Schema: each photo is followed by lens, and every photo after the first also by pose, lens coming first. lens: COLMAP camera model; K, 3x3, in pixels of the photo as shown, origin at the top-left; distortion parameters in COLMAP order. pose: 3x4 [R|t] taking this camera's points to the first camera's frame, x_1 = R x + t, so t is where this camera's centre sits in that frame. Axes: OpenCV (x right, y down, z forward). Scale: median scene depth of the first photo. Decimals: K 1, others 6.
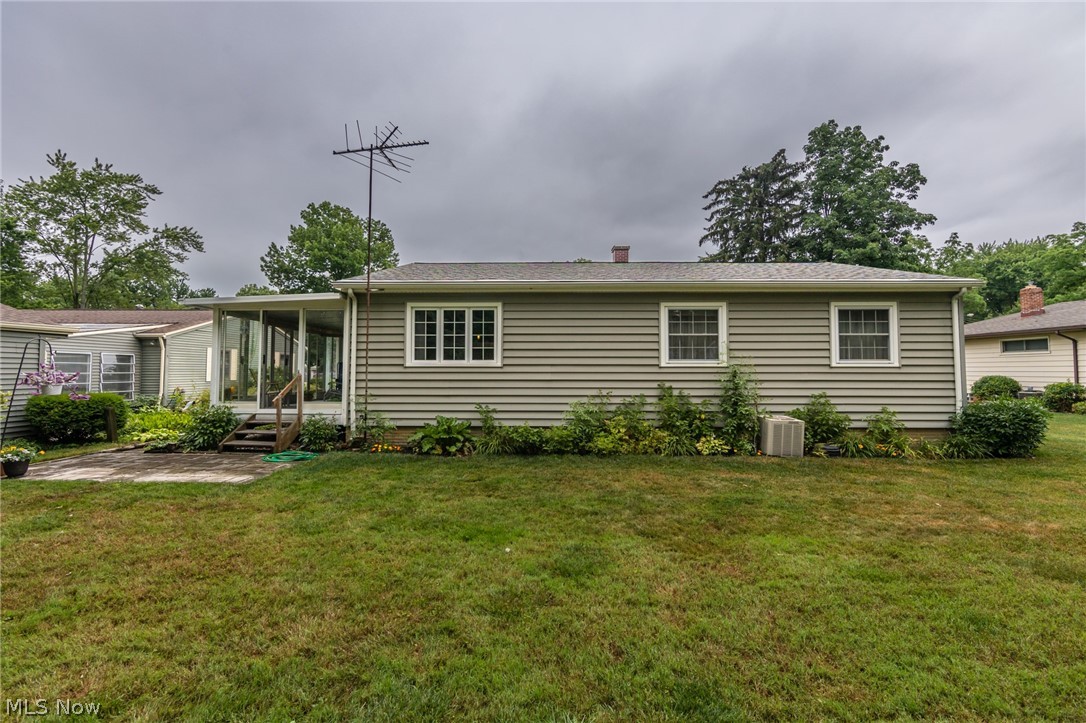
lens RADIAL K [[425.5, 0, 543.5], [0, 425.5, 354.0], [0, 0, 1]] dist [-0.003058, 0.000132]
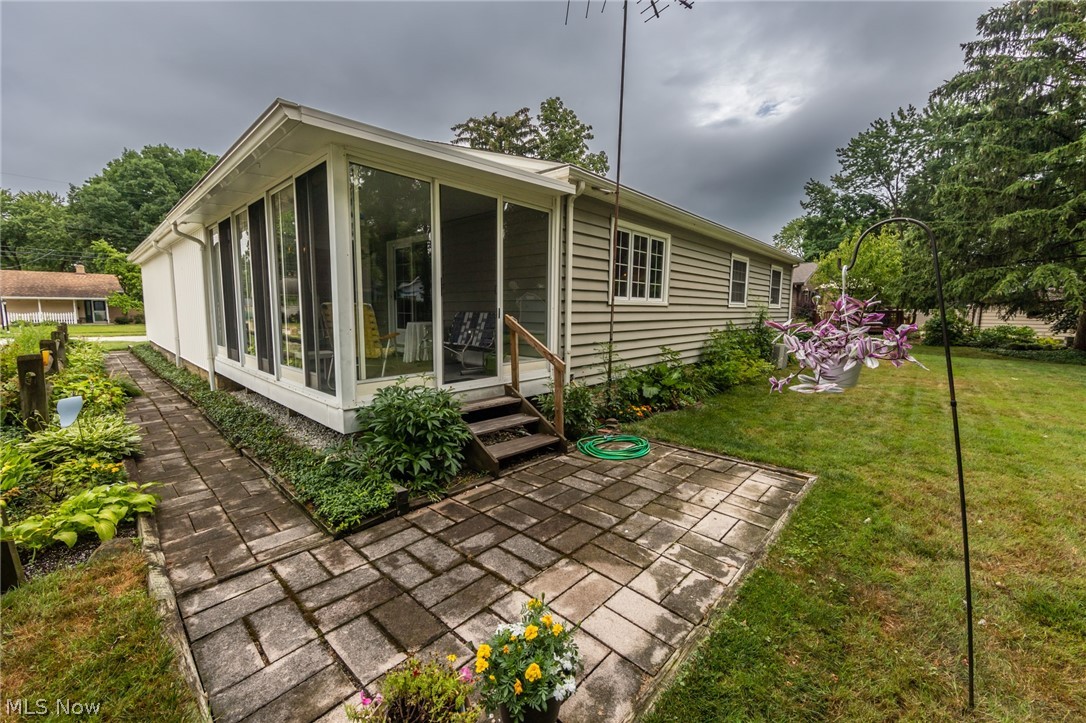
lens RADIAL K [[425.5, 0, 543.5], [0, 425.5, 354.0], [0, 0, 1]] dist [-0.003058, 0.000132]
pose [[0.659056, -0.075528, 0.748292, -0.967334], [-0.035391, 0.990728, 0.131169, 0.021410], [-0.751261, -0.112931, 0.650272, 0.581018]]
